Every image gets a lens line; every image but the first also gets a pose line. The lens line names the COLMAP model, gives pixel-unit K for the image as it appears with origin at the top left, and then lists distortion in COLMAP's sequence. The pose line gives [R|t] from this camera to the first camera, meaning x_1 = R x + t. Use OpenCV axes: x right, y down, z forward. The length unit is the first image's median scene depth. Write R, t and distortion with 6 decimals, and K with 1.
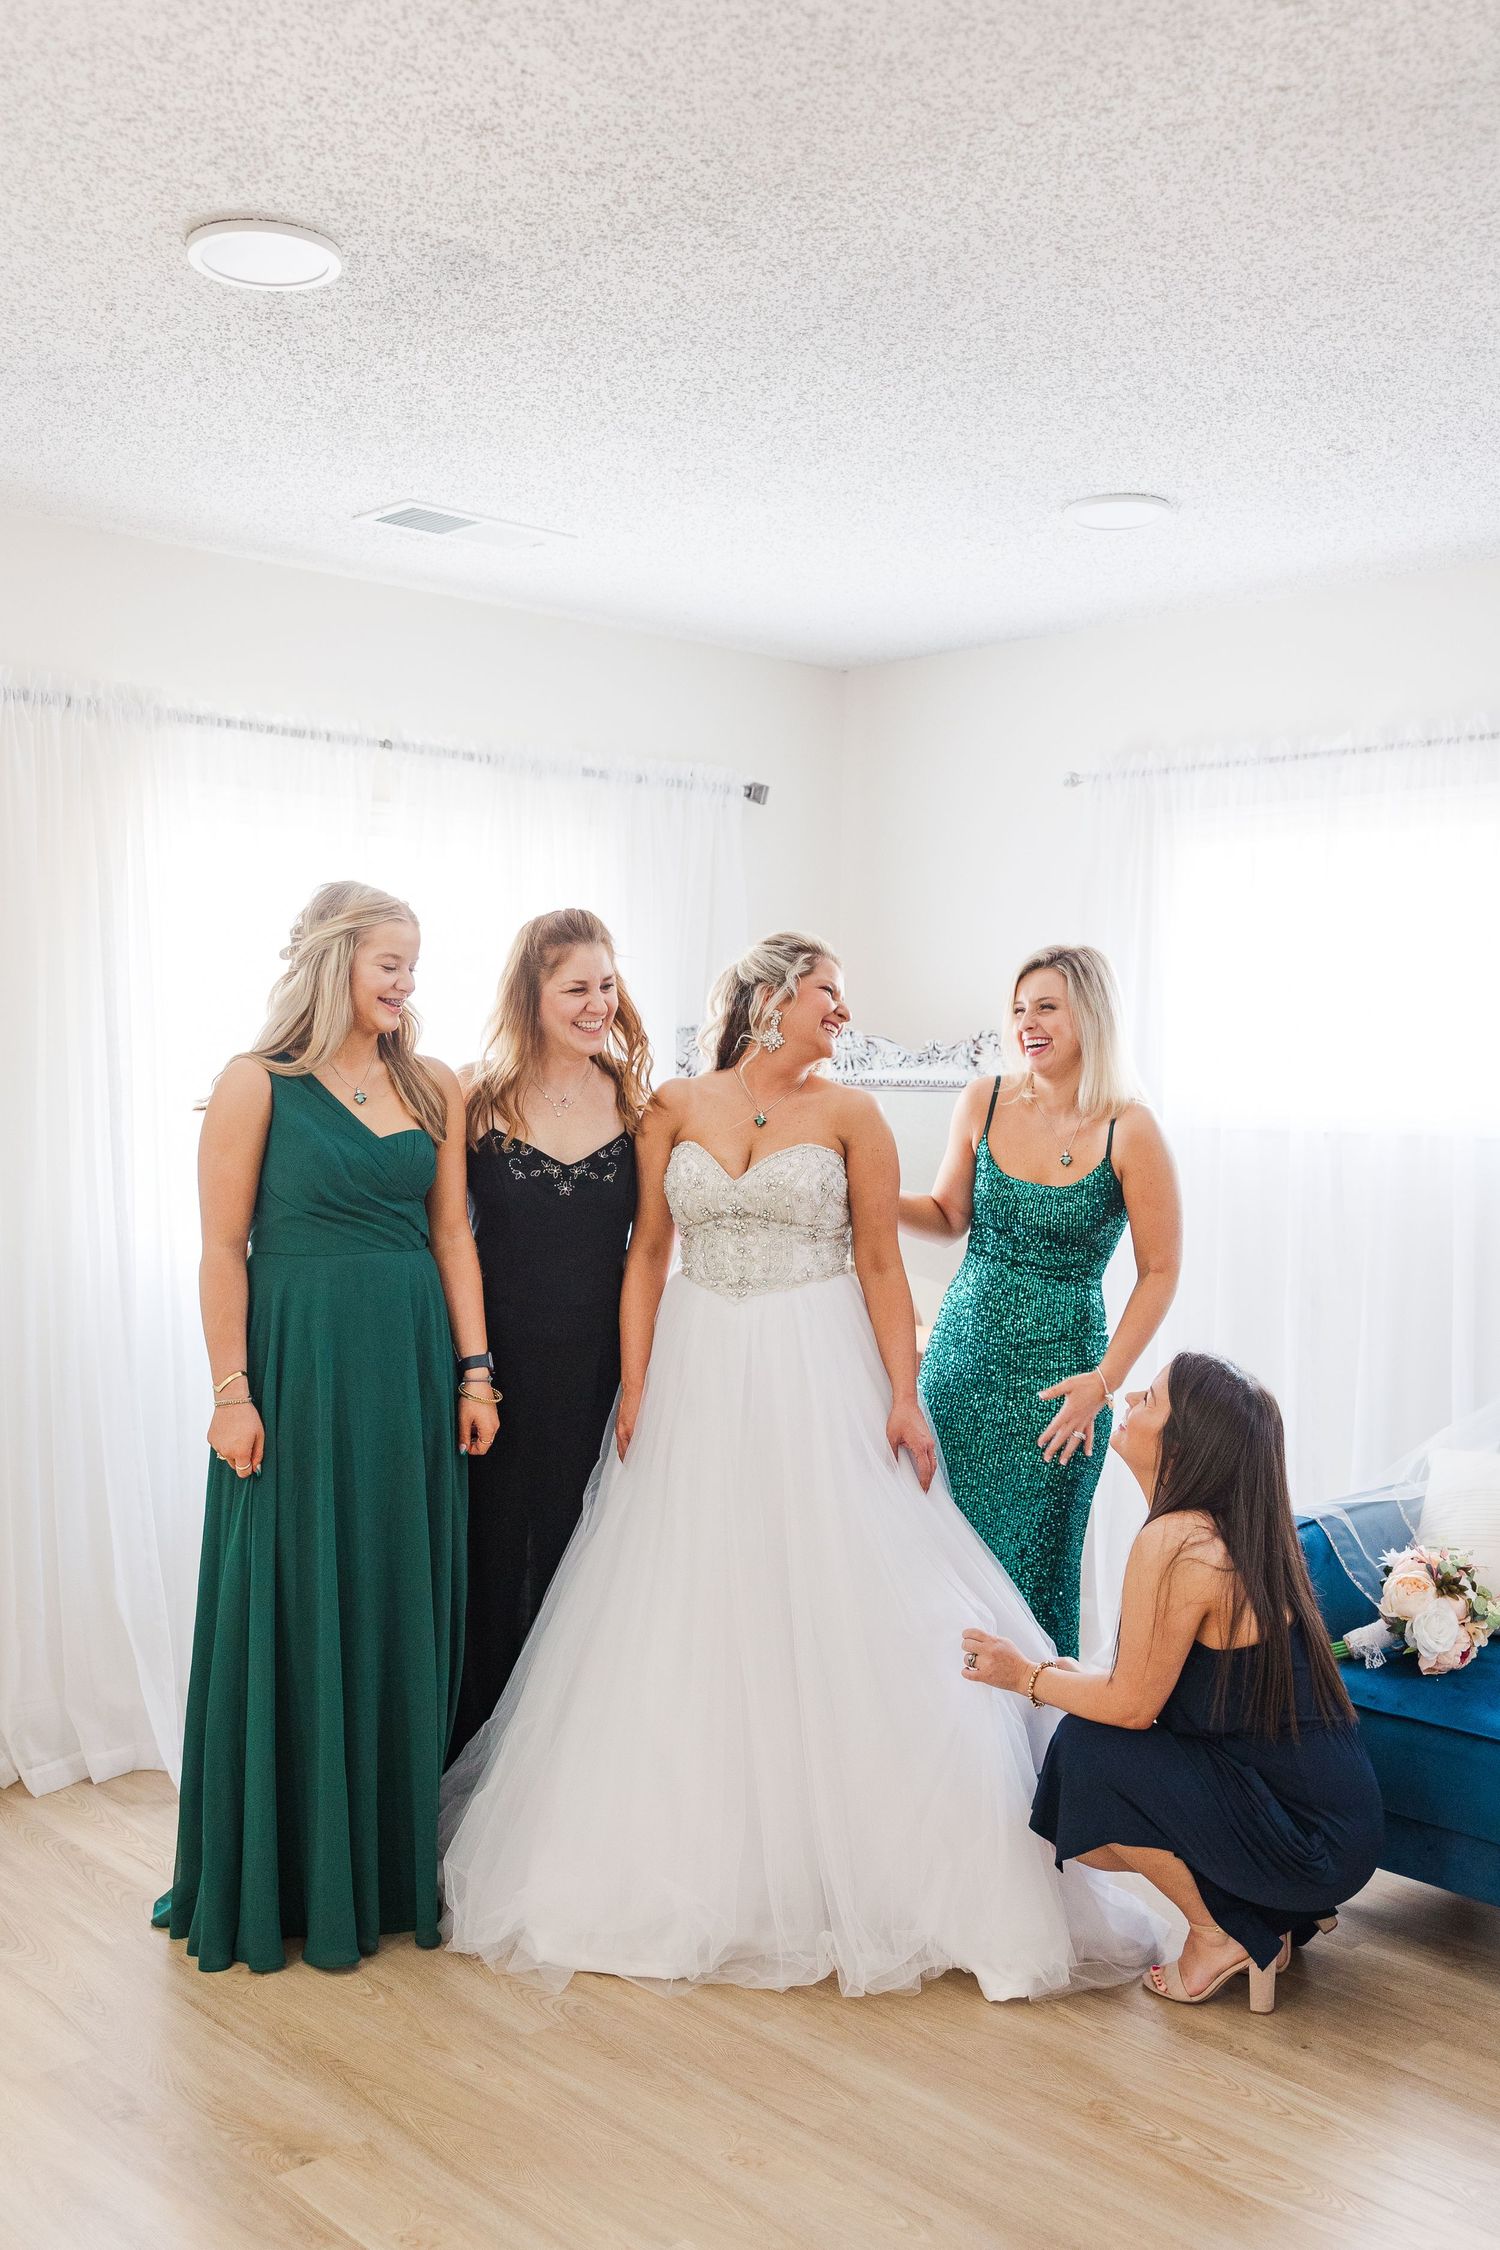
lens RADIAL K [[2155.0, 0, 688.4], [0, 2155.0, 1083.0], [0, 0, 1]] dist [-0.032398, 0.000000]
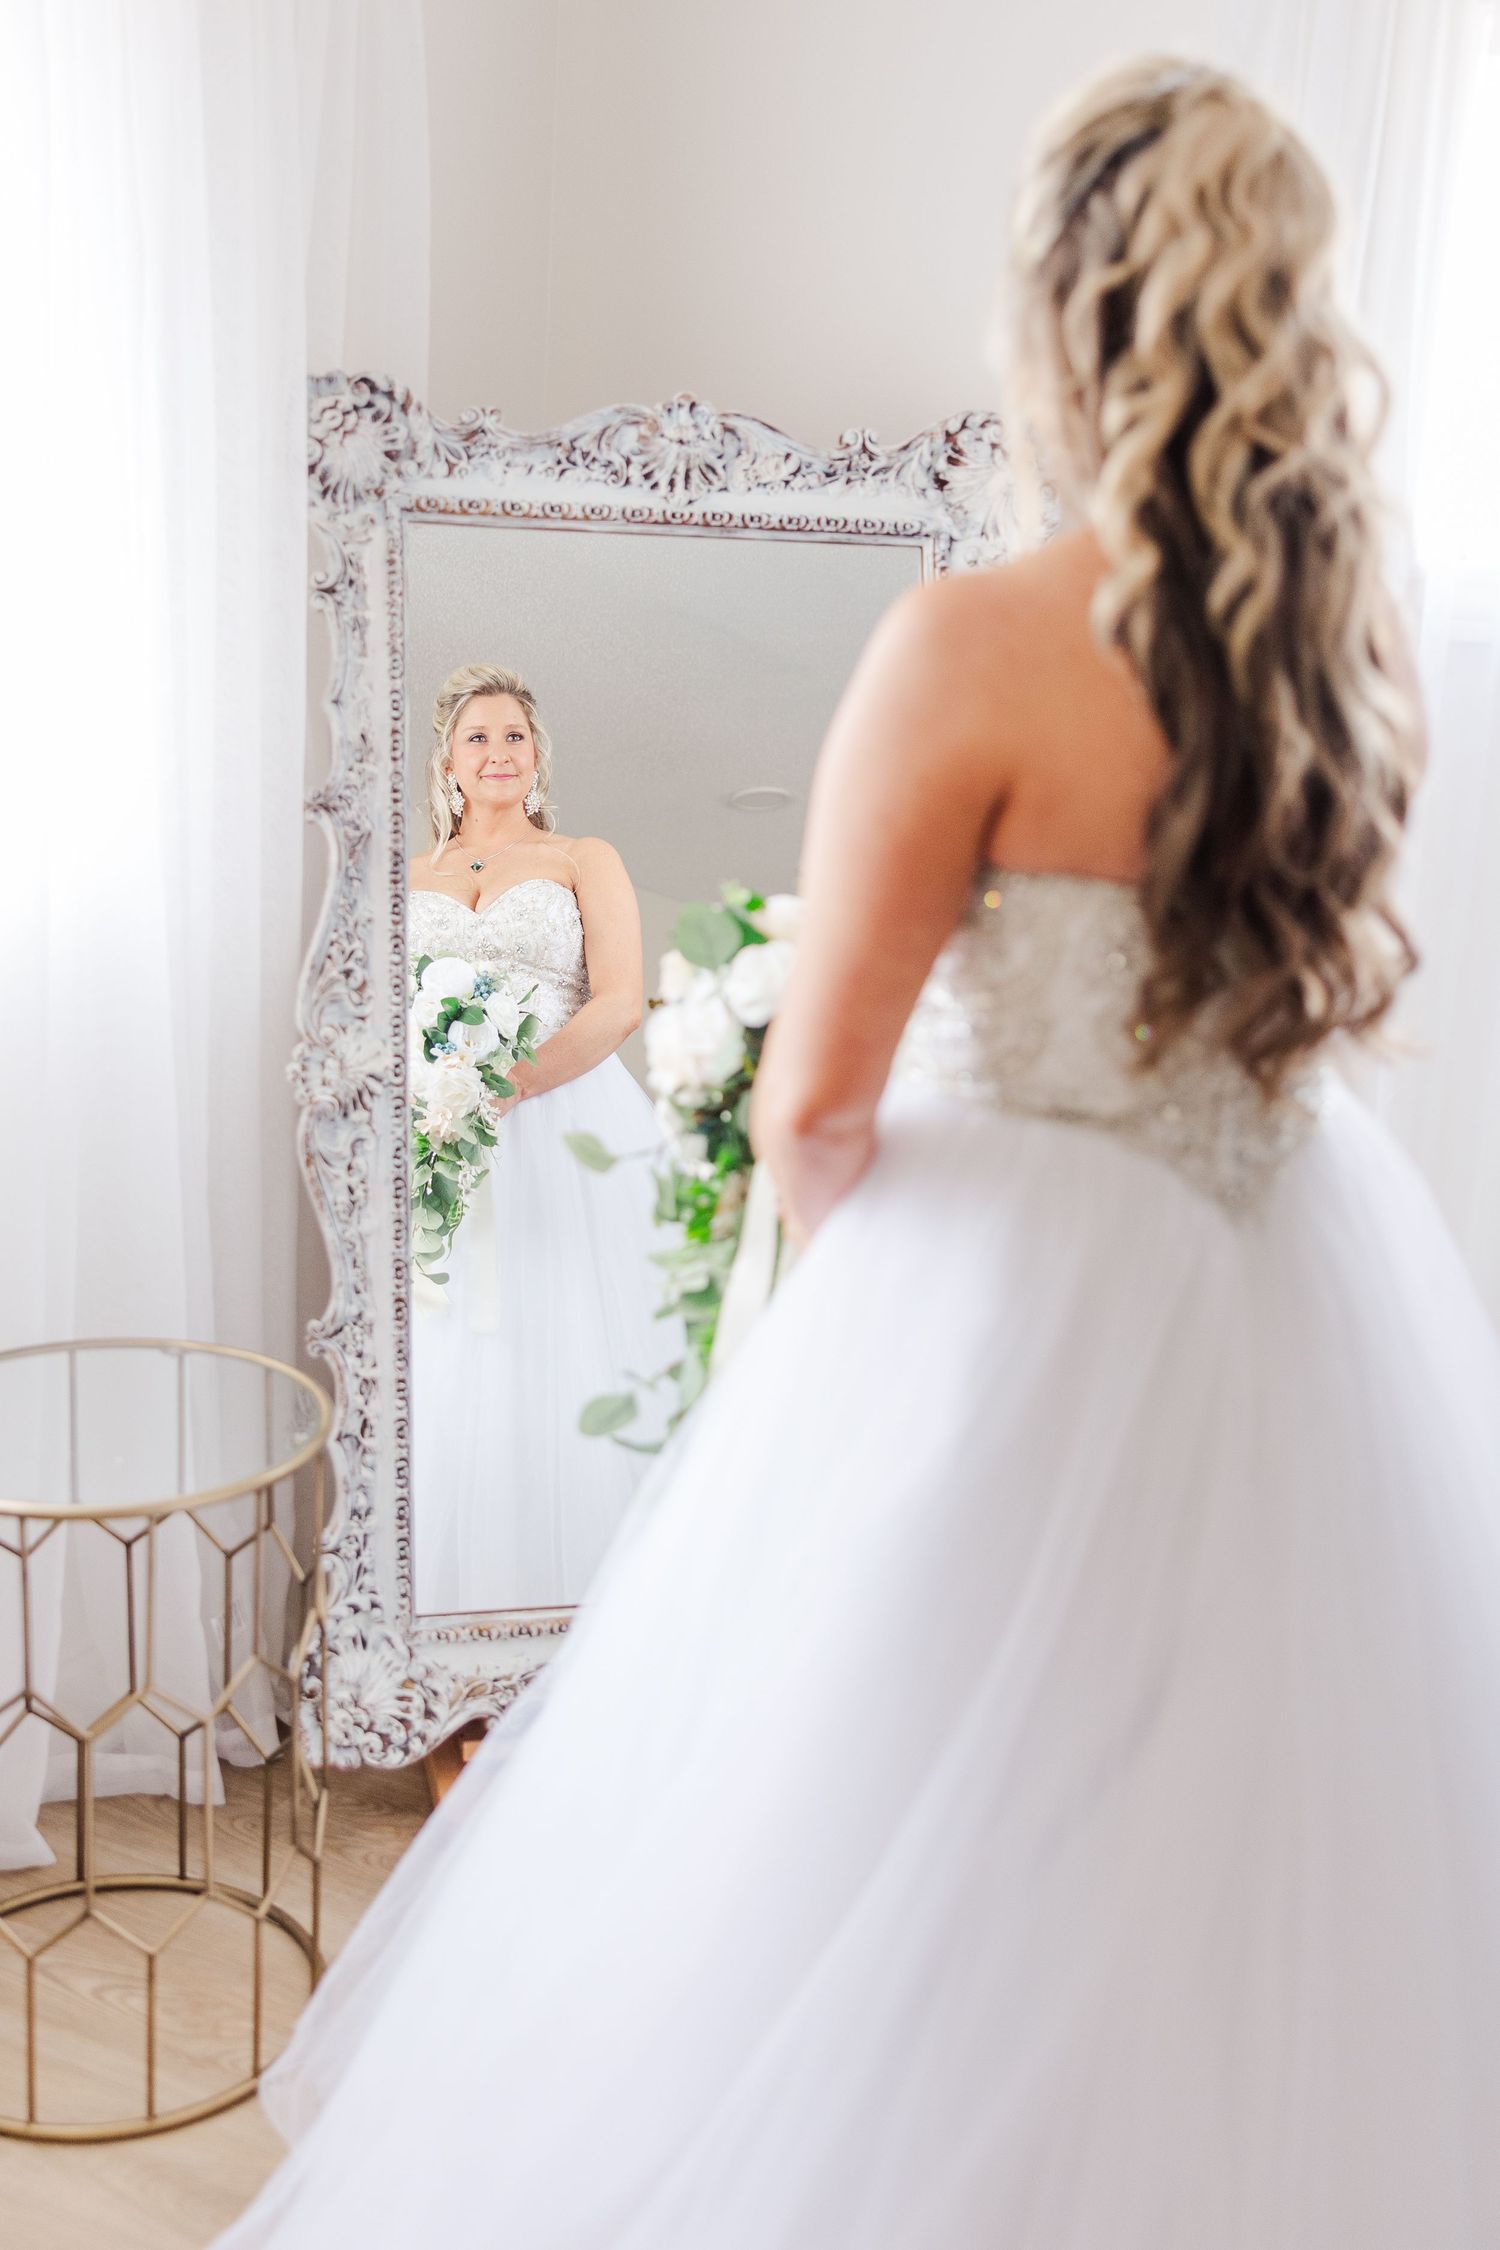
lens RADIAL K [[2474.5, 0, 741.4], [0, 2474.5, 1112.4], [0, 0, 1]] dist [-0.004909, 0.000000]
pose [[0.931413, -0.059405, 0.359084, -0.120416], [-0.032082, 0.969350, 0.243582, -0.007143], [-0.362548, -0.238395, 0.900959, 0.554155]]
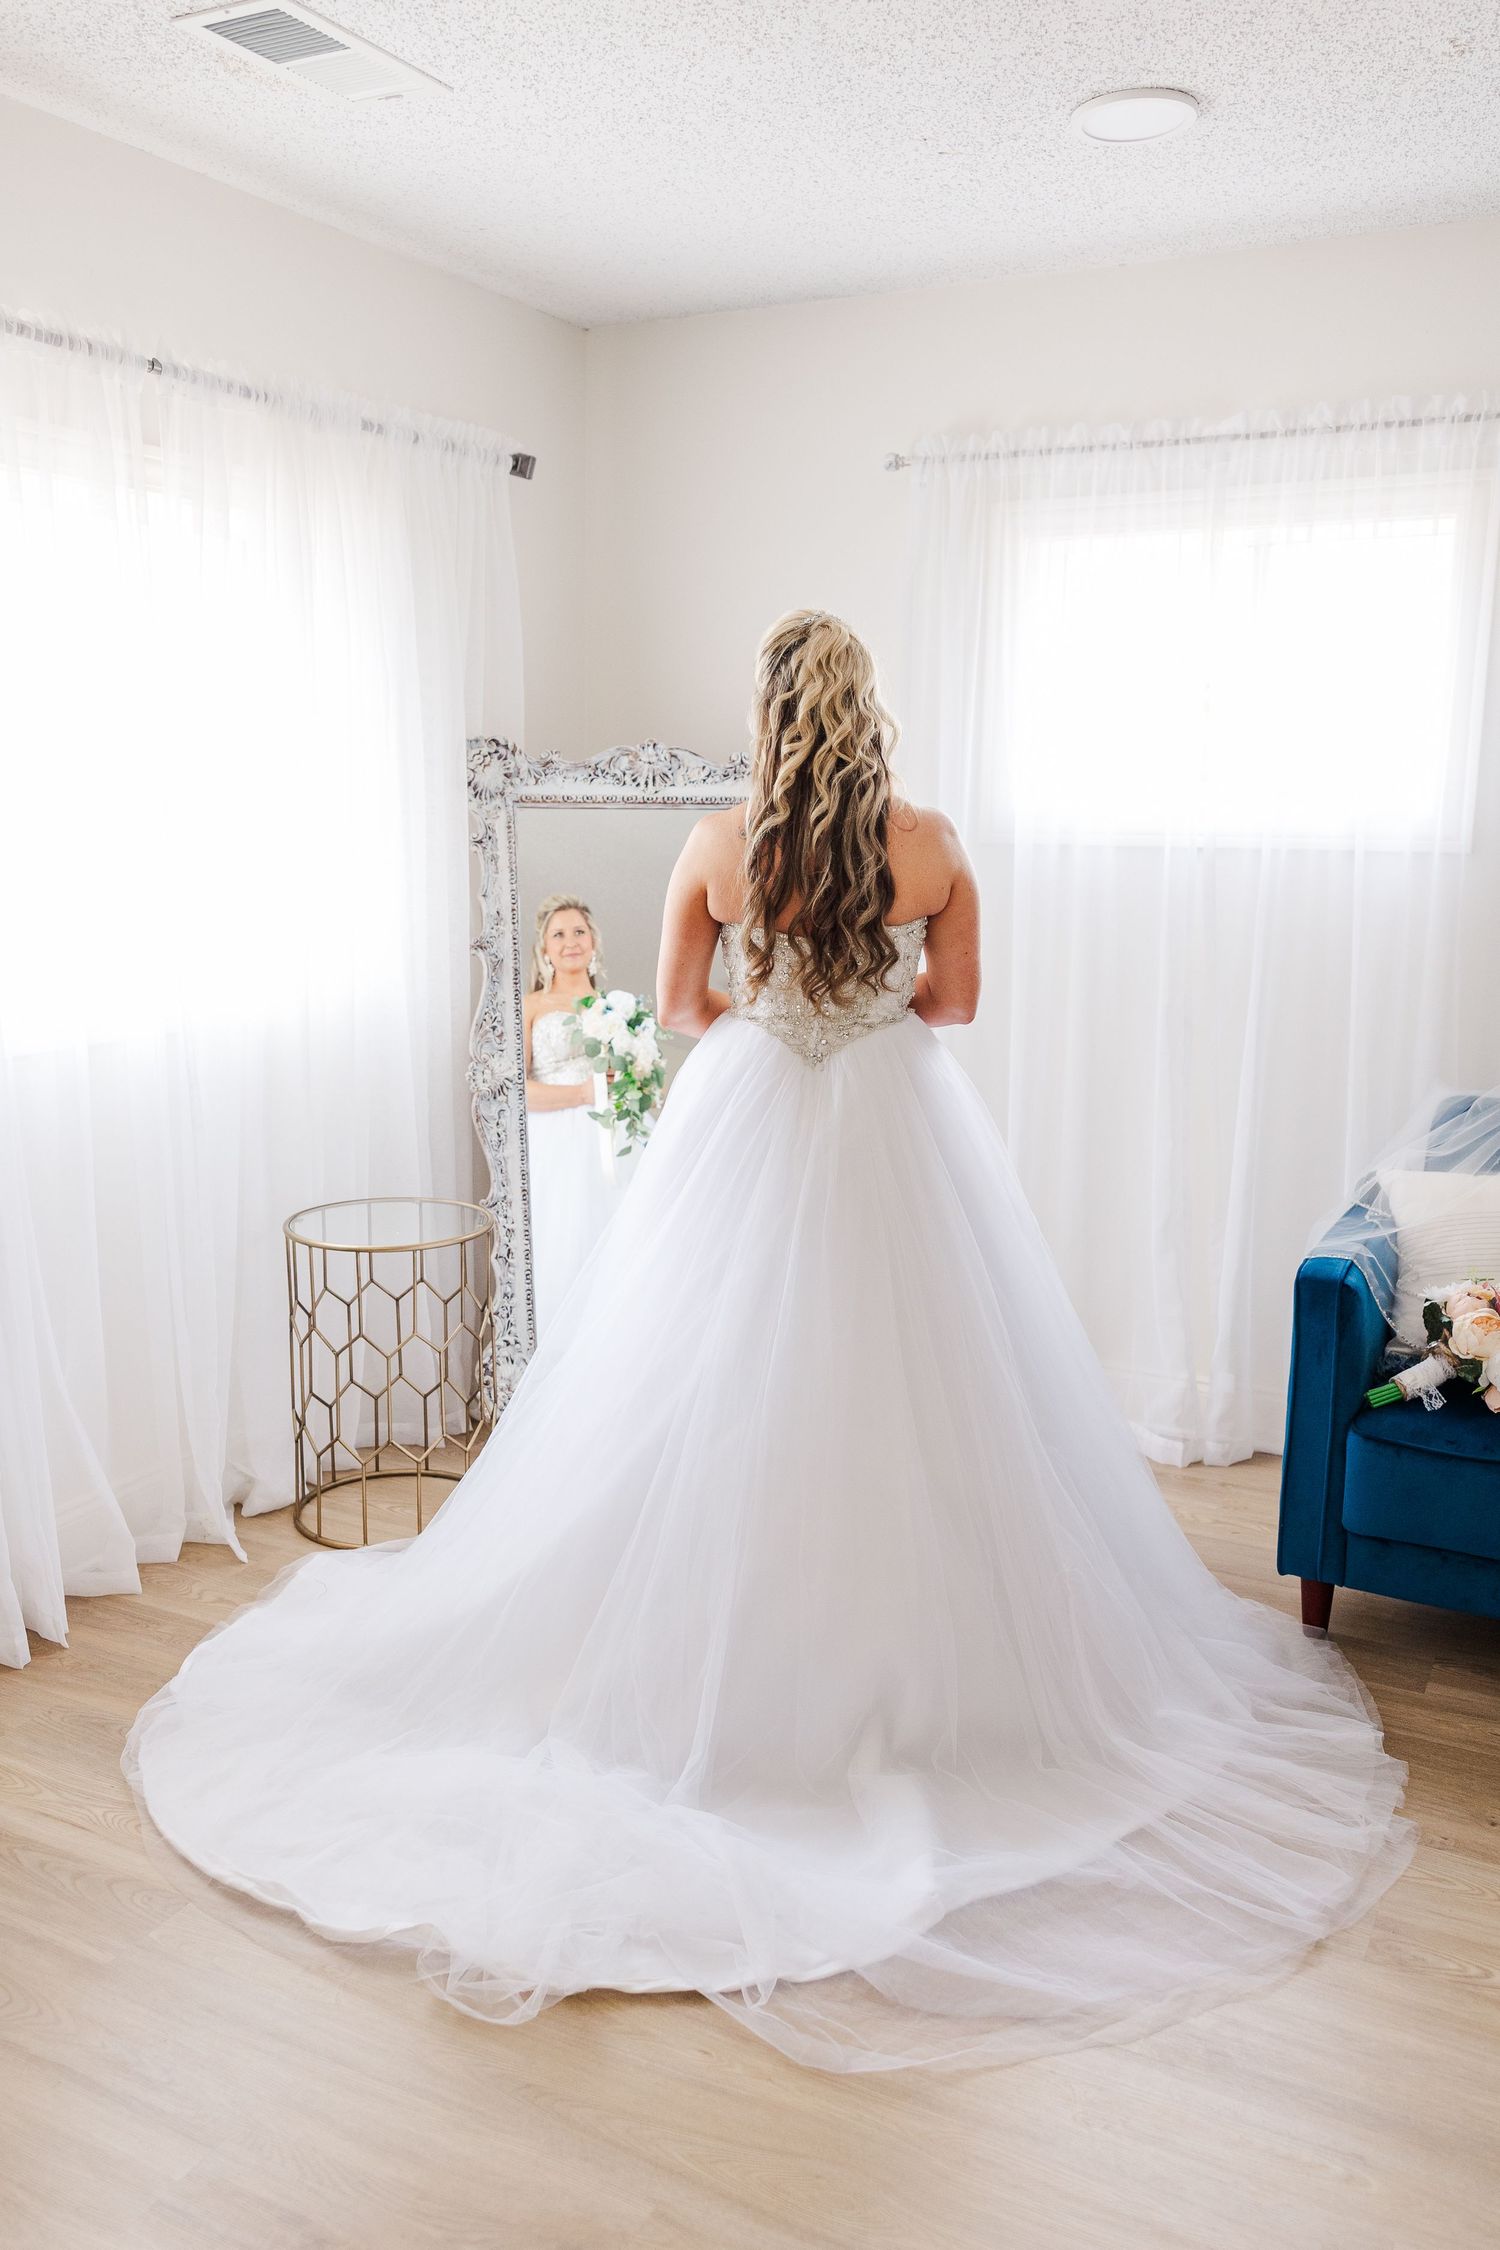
lens RADIAL K [[1898.4, 0, 713.2], [0, 1898.4, 1120.1], [0, 0, 1]] dist [0.017242, -0.024194]
pose [[0.940157, -0.067355, 0.334018, -0.199075], [0.010078, 0.985336, 0.170328, -0.004010], [-0.340593, -0.156768, 0.927049, 0.251424]]
